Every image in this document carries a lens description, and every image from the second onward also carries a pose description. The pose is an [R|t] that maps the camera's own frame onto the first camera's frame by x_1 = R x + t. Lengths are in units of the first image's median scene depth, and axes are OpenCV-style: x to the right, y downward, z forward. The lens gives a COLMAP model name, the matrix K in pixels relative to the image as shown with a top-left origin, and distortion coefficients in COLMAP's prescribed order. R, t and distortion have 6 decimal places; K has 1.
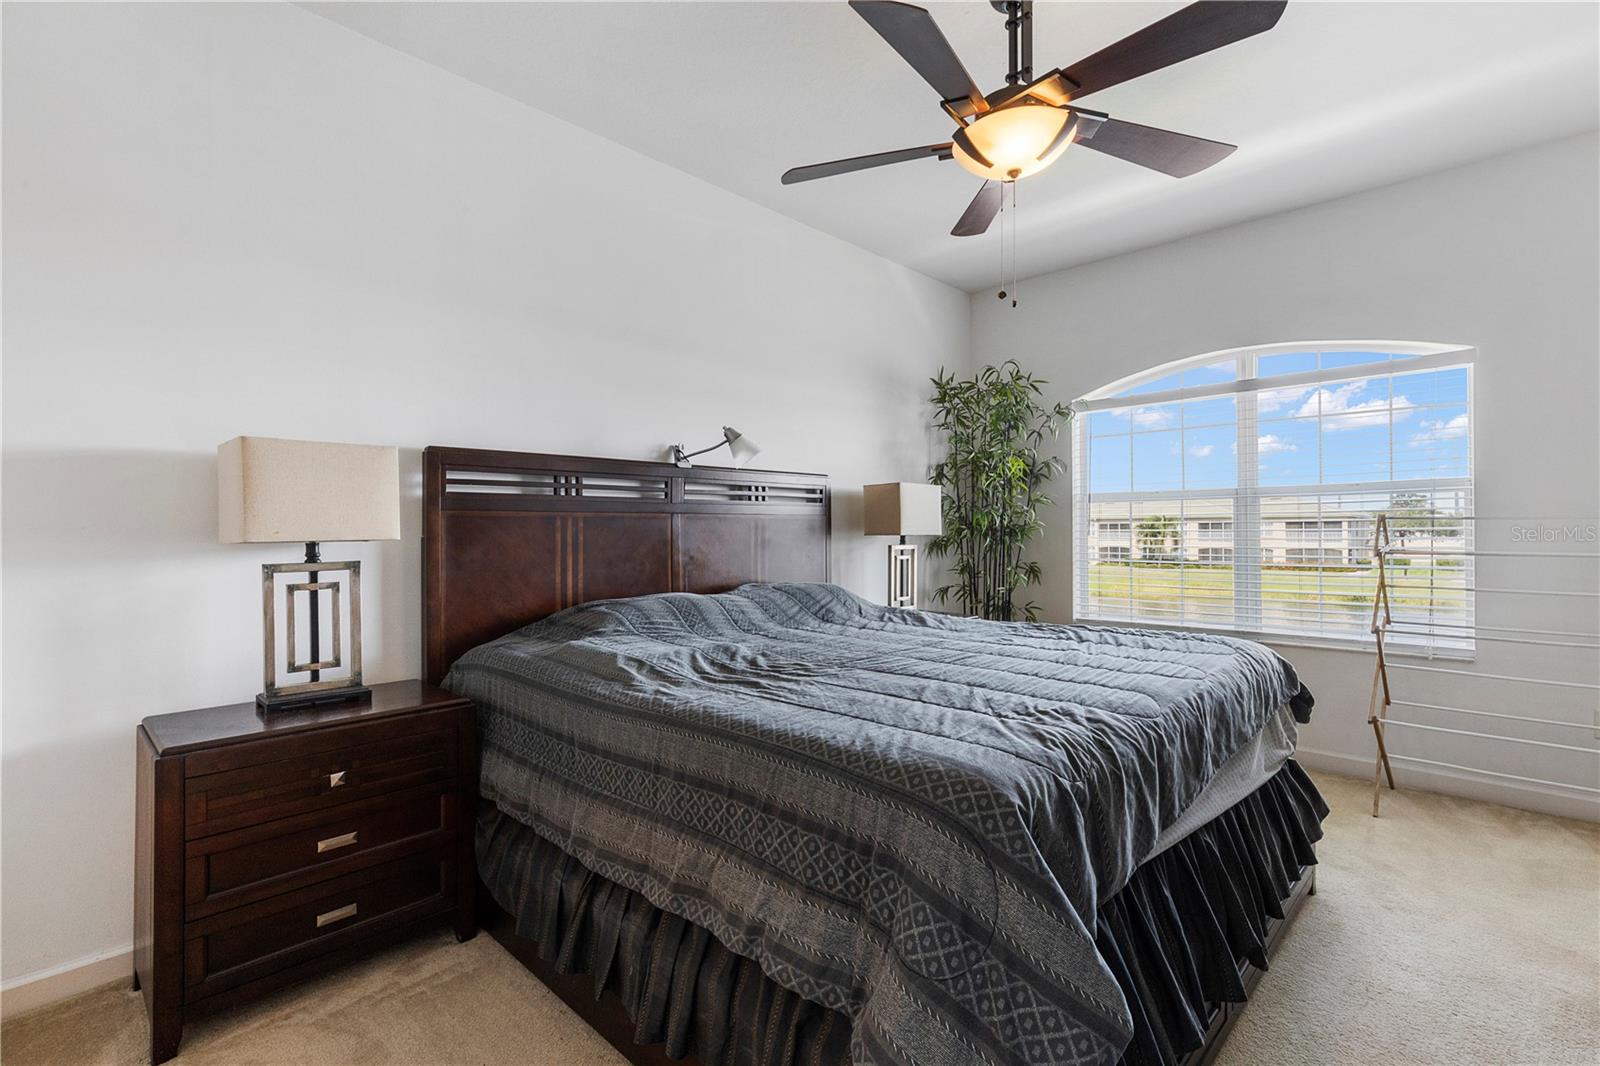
lens RADIAL K [[748.2, 0, 791.1], [0, 748.2, 527.2], [0, 0, 1]] dist [0.009175, -0.002020]
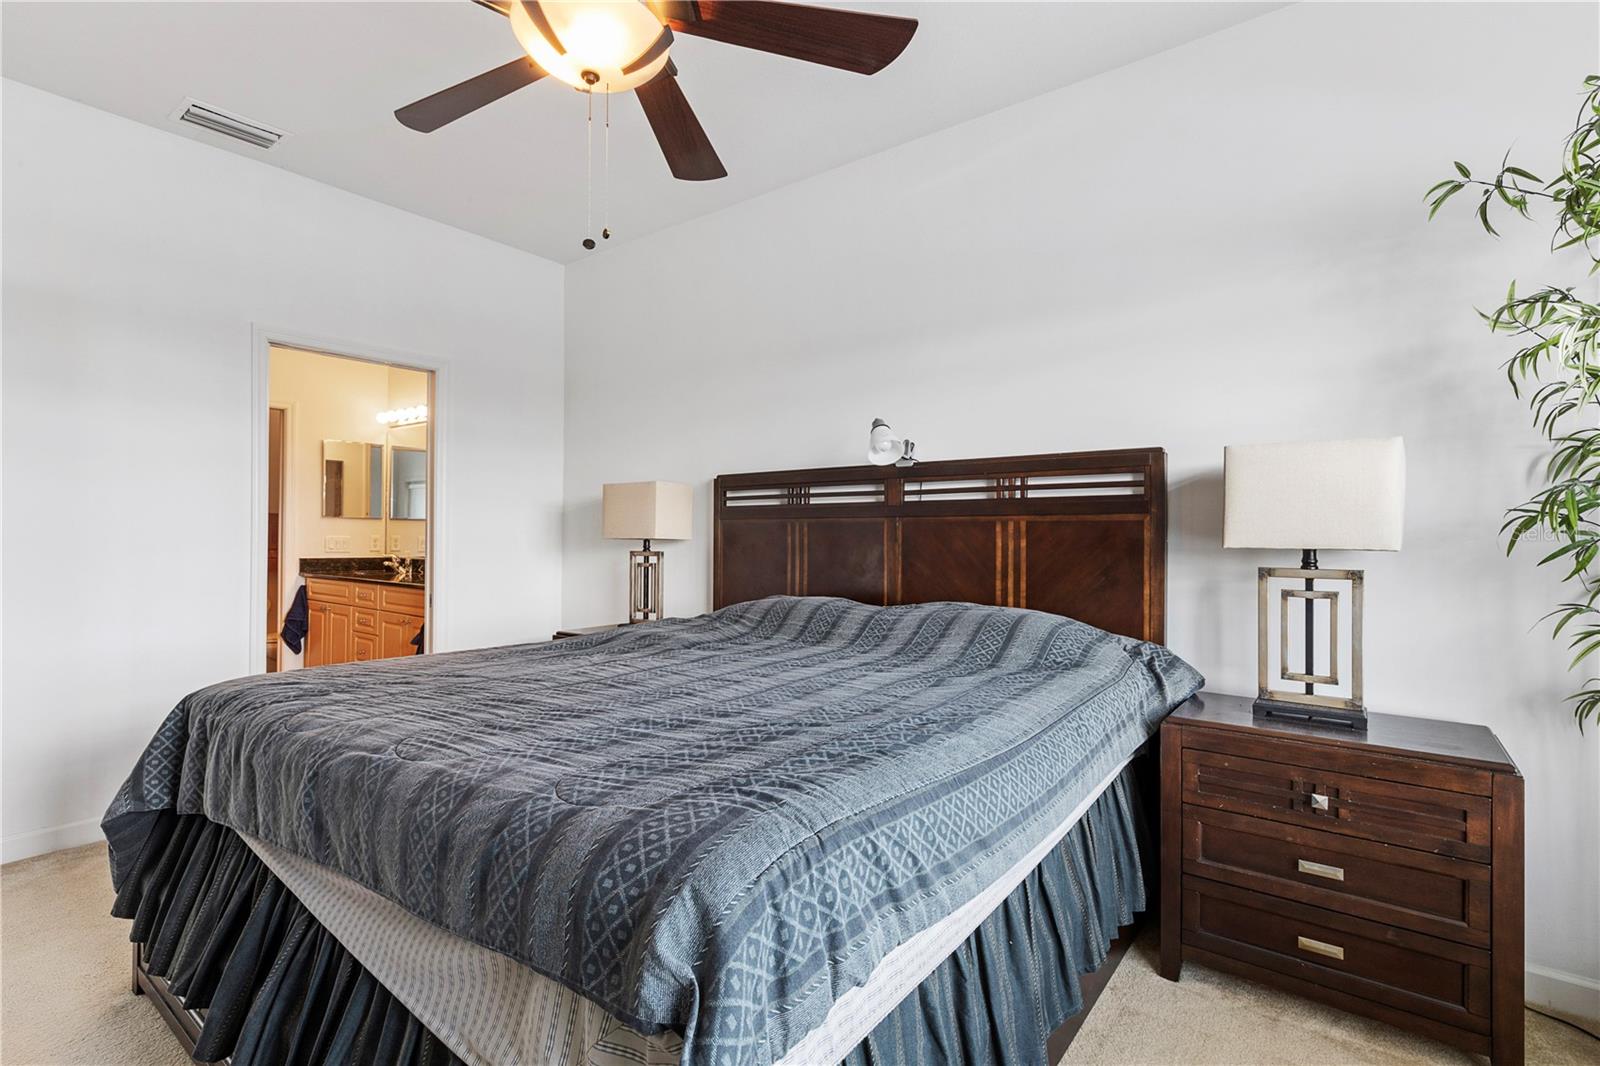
lens RADIAL K [[748.2, 0, 787.5], [0, 748.2, 530.8], [0, 0, 1]] dist [0.009175, -0.002020]
pose [[0.096860, -0.001469, -0.995297, 0.253586], [-0.001069, 0.999998, -0.001580, 0.000403], [0.995297, 0.001217, 0.096858, 0.254990]]
